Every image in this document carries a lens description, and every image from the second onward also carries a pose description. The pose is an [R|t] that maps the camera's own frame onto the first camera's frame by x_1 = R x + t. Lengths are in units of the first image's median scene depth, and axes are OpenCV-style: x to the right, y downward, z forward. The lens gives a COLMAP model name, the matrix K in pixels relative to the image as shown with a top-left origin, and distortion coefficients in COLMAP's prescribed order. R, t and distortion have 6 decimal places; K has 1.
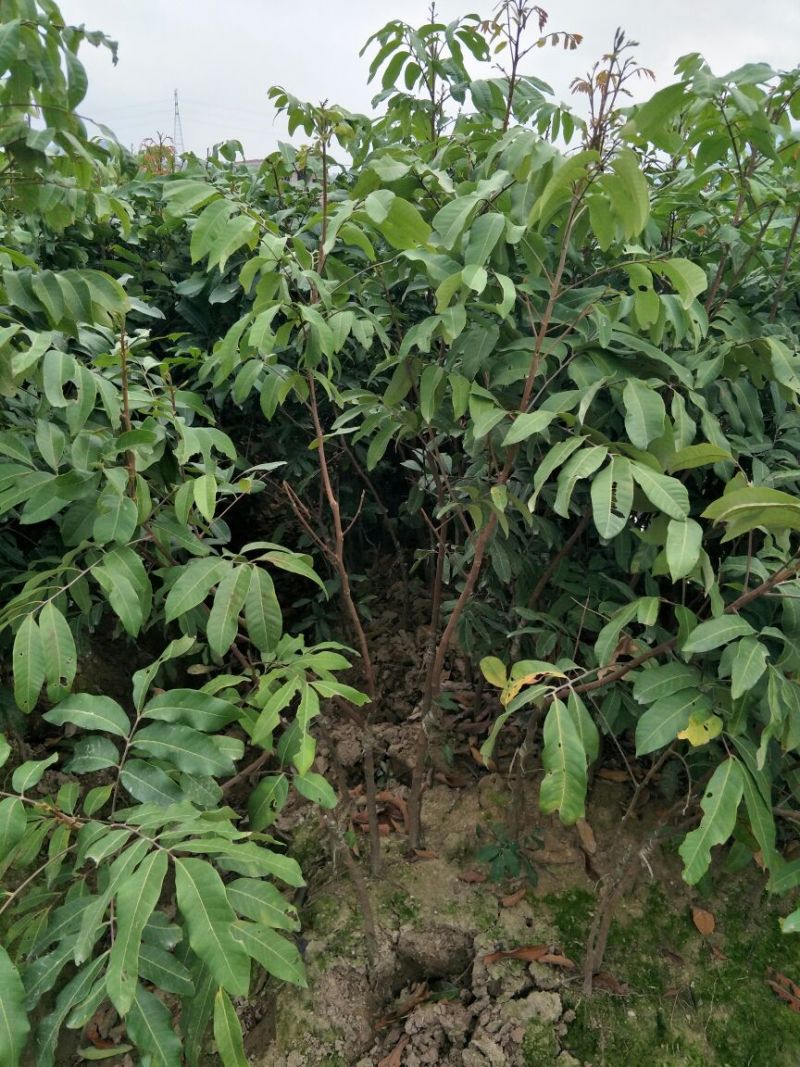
lens RADIAL K [[869.7, 0, 400.0], [0, 869.7, 533.5], [0, 0, 1]] dist [-0.001383, -0.005575]
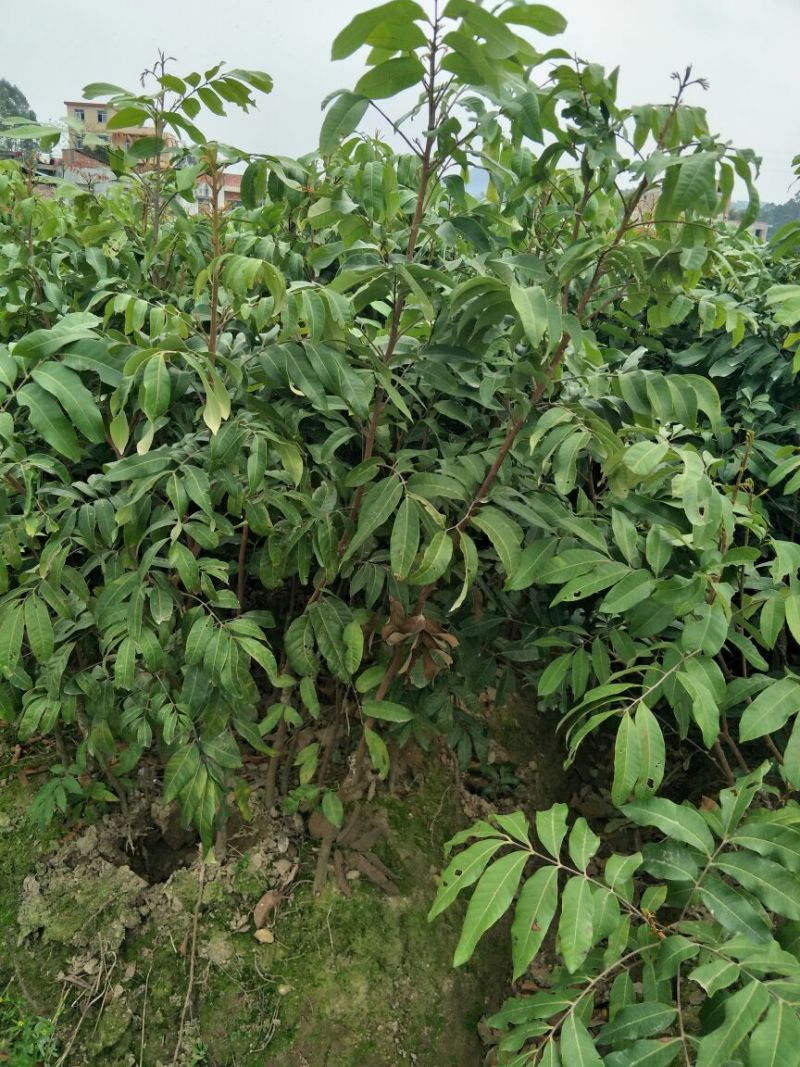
lens RADIAL K [[869.7, 0, 400.0], [0, 869.7, 533.5], [0, 0, 1]] dist [-0.001383, -0.005575]
pose [[0.913730, 0.146999, -0.378800, -0.311431], [-0.157205, 0.987558, 0.004031, -0.081499], [0.374679, 0.055866, 0.925470, -0.087664]]
